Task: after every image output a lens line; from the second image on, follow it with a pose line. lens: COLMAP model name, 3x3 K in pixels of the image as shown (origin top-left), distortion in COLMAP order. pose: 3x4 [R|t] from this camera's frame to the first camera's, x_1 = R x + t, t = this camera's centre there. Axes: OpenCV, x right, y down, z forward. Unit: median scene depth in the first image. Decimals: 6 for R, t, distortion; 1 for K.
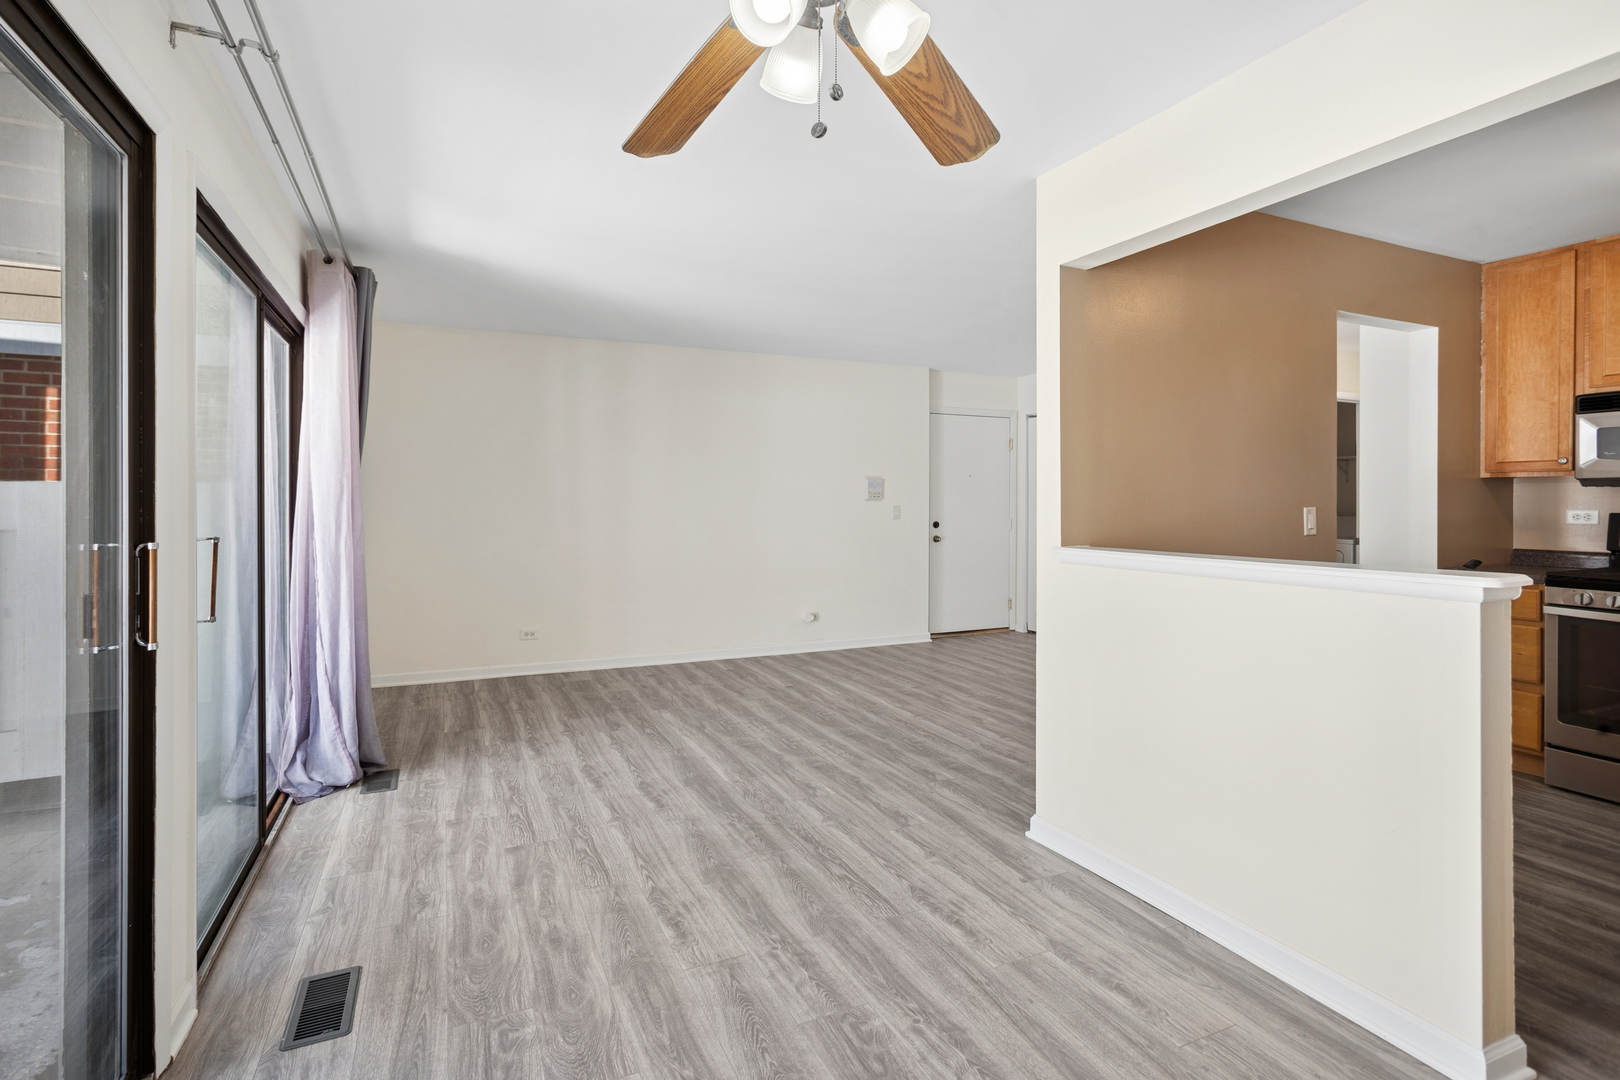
lens RADIAL K [[793.5, 0, 806.6], [0, 793.5, 510.5], [0, 0, 1]] dist [-0.075142, 0.035302]
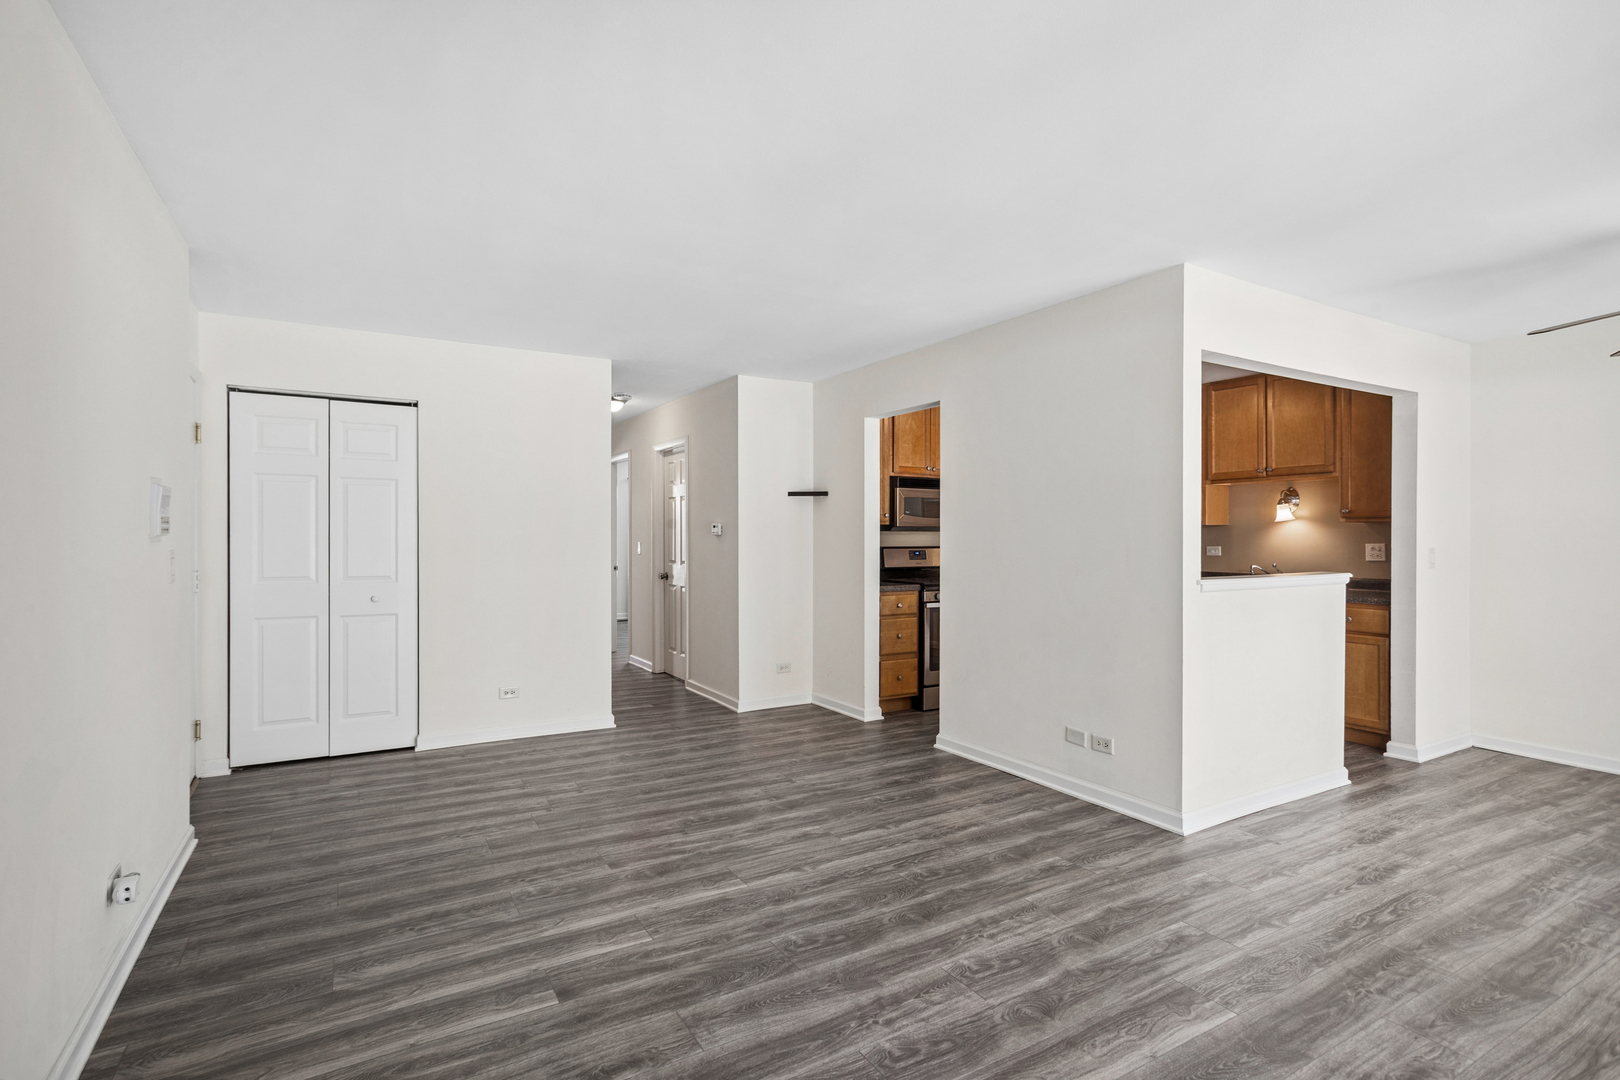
lens RADIAL K [[777.7, 0, 798.3], [0, 777.7, 539.2], [0, 0, 1]] dist [-0.024393, 0.020867]
pose [[-0.090973, -0.006901, 0.995829, -0.728014], [0.009190, 0.999928, 0.007769, -0.028145], [-0.995811, 0.009859, -0.090903, 1.534904]]
